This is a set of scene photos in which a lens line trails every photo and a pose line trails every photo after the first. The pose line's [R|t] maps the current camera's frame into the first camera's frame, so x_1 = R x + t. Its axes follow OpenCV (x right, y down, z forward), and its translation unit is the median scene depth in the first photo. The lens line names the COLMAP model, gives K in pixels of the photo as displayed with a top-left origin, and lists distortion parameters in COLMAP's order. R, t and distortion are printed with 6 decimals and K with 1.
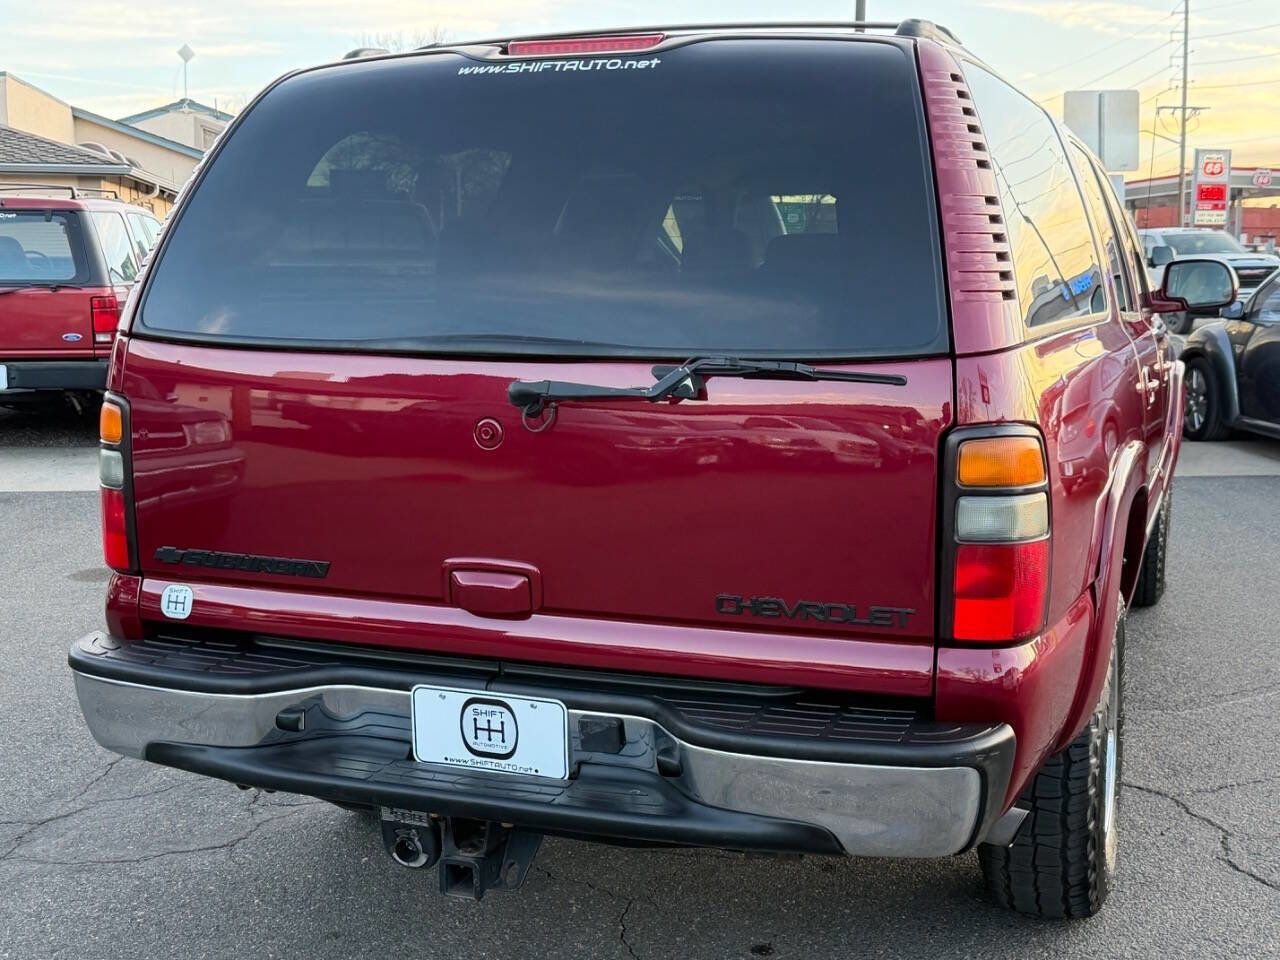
lens RADIAL K [[1514.3, 0, 634.2], [0, 1514.3, 486.0], [0, 0, 1]] dist [0.215628, -0.512508]
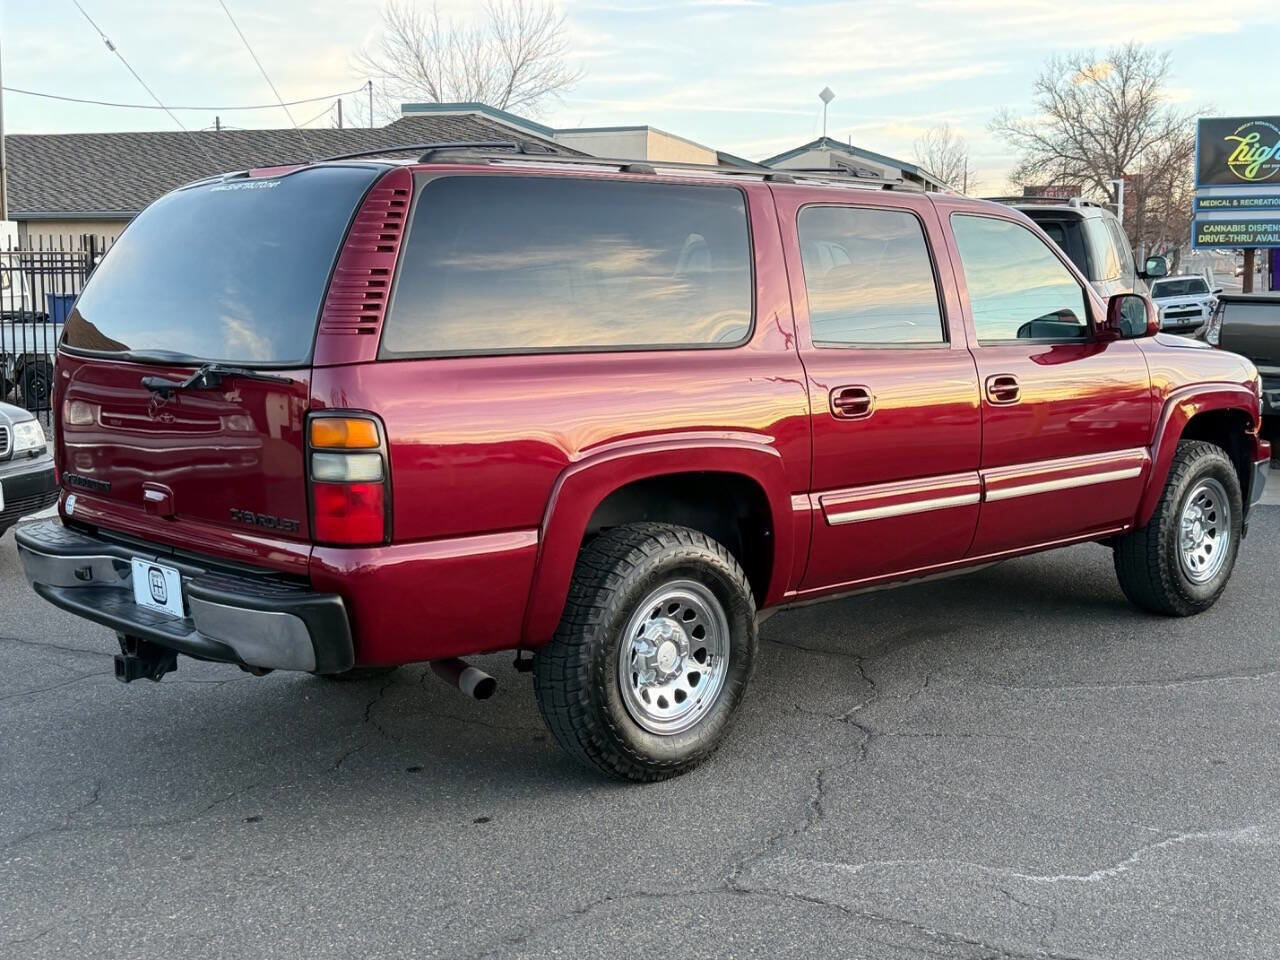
lens RADIAL K [[1510.7, 0, 634.3], [0, 1510.7, 483.2], [0, 0, 1]] dist [0.211947, -0.497197]
pose [[0.897914, 0.050071, -0.437315, 1.098122], [-0.056347, 0.998410, -0.001379, 0.019867], [0.436550, 0.025880, 0.899307, -0.285641]]
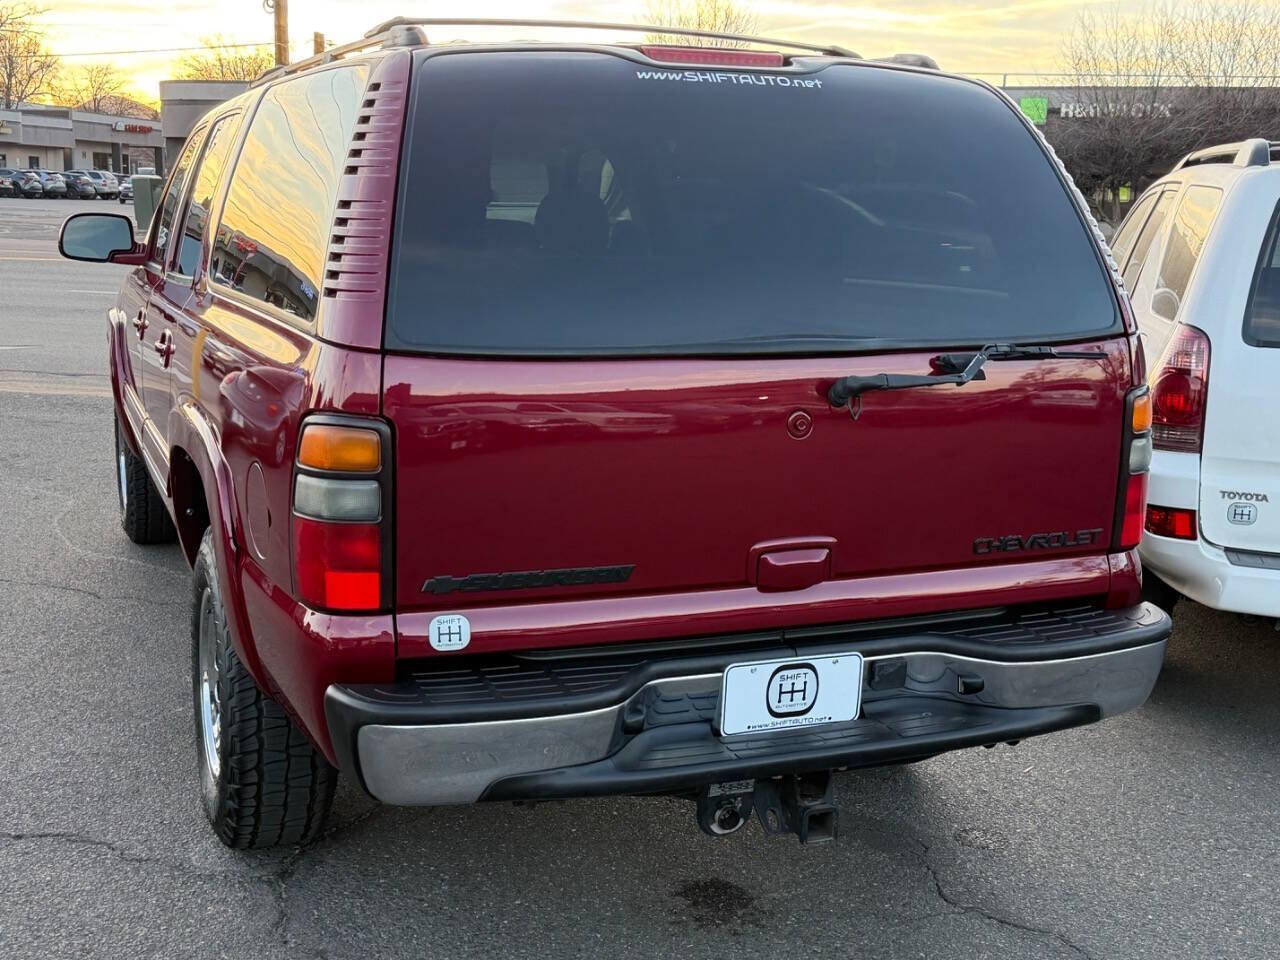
lens RADIAL K [[1514.3, 0, 634.2], [0, 1514.3, 486.0], [0, 0, 1]] dist [0.215628, -0.512508]
pose [[0.735837, -0.116631, 0.667039, -0.895096], [0.081183, 0.993145, 0.084094, -0.089944], [-0.672275, -0.007728, 0.740261, 0.259549]]
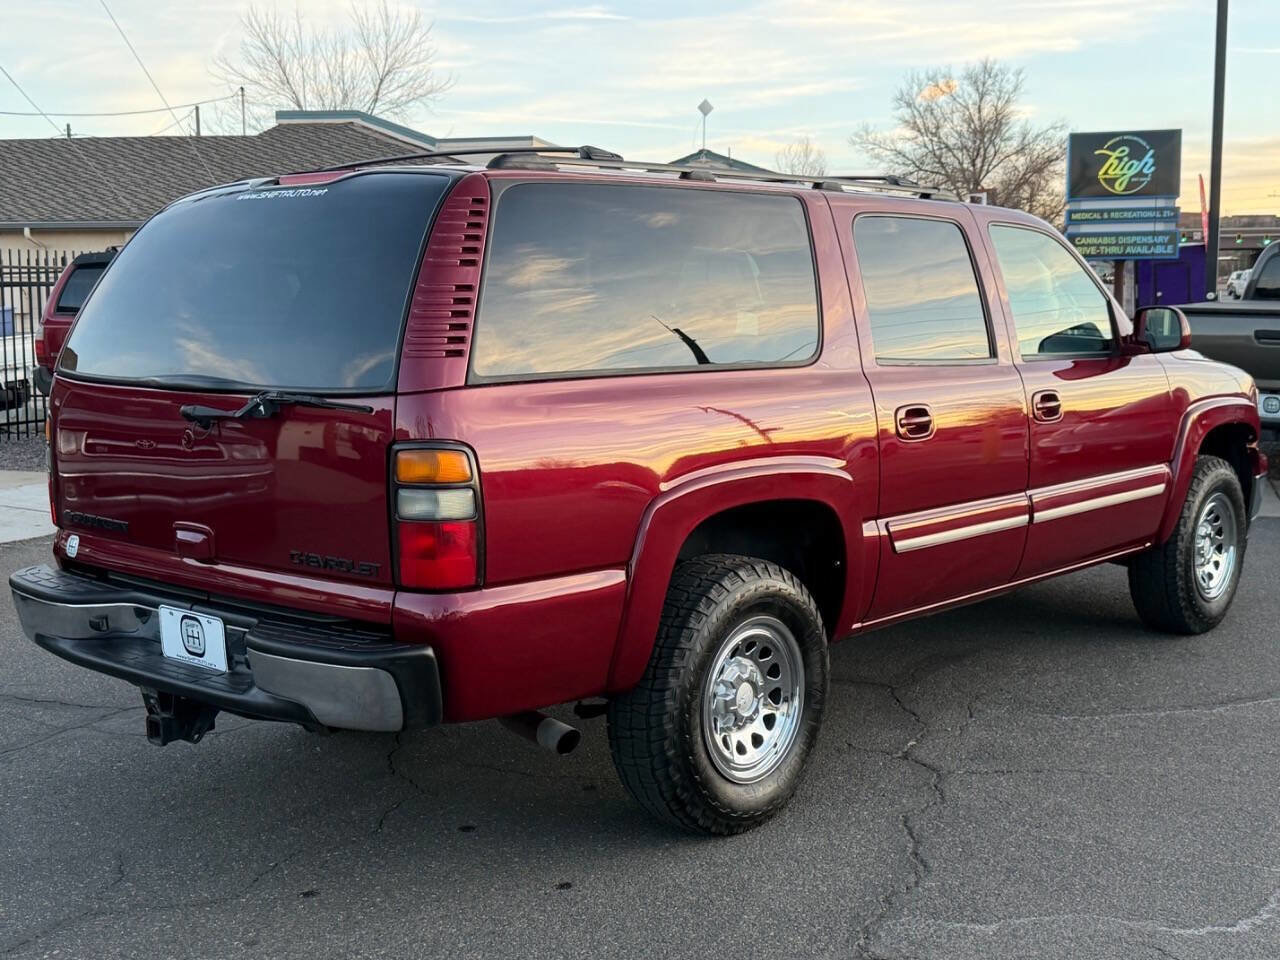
lens RADIAL K [[1514.3, 0, 634.2], [0, 1514.3, 486.0], [0, 0, 1]] dist [0.215628, -0.512508]
pose [[0.933911, 0.033992, -0.355886, 0.842345], [-0.040805, 0.999099, -0.011654, 0.010893], [0.355169, 0.025405, 0.934457, -0.265595]]
